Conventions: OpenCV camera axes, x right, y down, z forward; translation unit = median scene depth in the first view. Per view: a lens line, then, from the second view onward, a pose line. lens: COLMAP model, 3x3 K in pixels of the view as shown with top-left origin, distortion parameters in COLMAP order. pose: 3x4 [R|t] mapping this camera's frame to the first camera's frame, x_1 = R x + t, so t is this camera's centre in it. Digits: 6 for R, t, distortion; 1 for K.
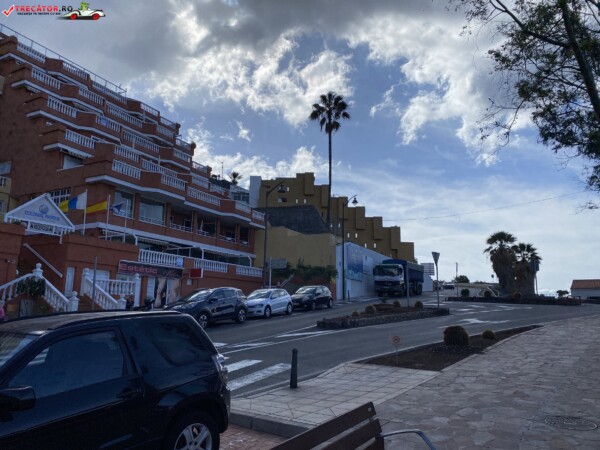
lens RADIAL K [[454.8, 0, 291.7], [0, 454.8, 225.4], [0, 0, 1]] dist [0.063389, -0.074136]
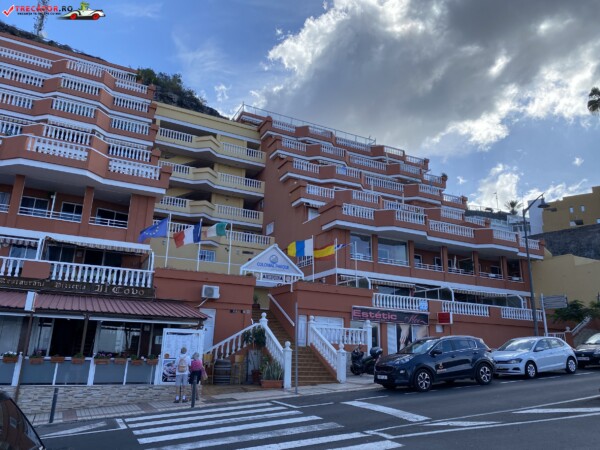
lens RADIAL K [[454.8, 0, 291.7], [0, 454.8, 225.4], [0, 0, 1]] dist [0.063389, -0.074136]
pose [[0.817433, -0.147107, -0.556922, 0.051599], [0.090793, 0.987659, -0.127620, 0.015622], [0.568823, 0.053756, 0.820702, 0.118781]]
